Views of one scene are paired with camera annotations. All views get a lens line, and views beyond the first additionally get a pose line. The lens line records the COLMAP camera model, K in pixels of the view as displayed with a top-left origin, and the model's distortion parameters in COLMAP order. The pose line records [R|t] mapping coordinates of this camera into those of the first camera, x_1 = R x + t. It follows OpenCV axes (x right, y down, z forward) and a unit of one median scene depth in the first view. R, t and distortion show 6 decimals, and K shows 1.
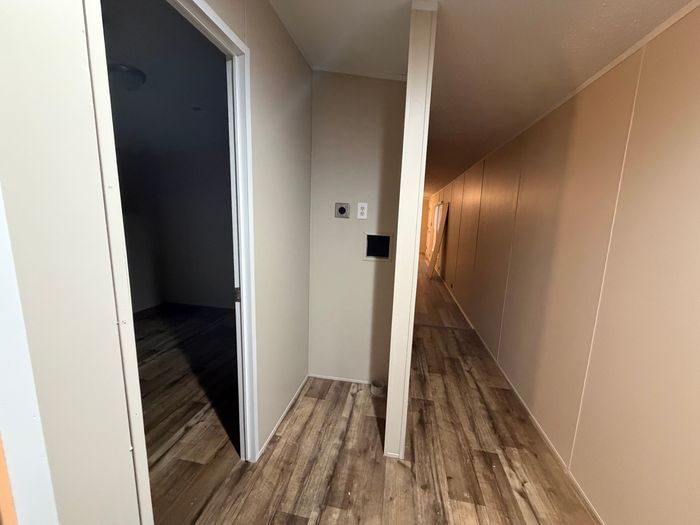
lens RADIAL K [[283.9, 0, 350.6], [0, 283.9, 255.7], [0, 0, 1]] dist [0.008050, -0.000811]
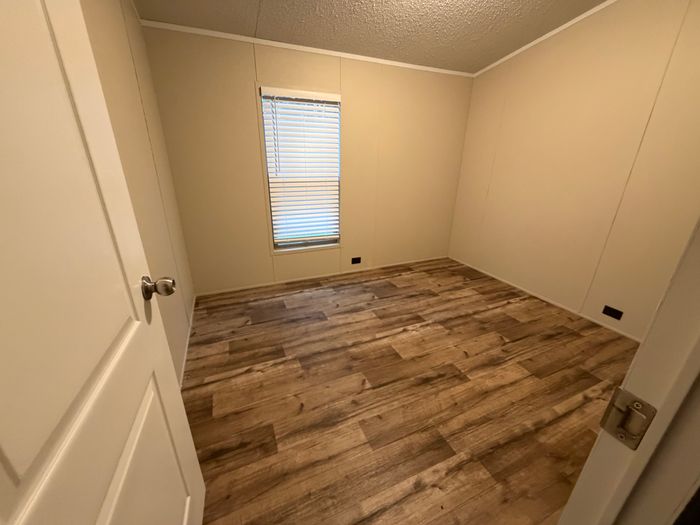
lens RADIAL K [[283.9, 0, 350.5], [0, 283.9, 247.0], [0, 0, 1]] dist [0.008050, -0.000811]
pose [[0.560608, 0.223830, -0.797257, 0.269707], [-0.093588, 0.973734, 0.207568, -0.003494], [0.822775, -0.041750, 0.566831, 0.102653]]
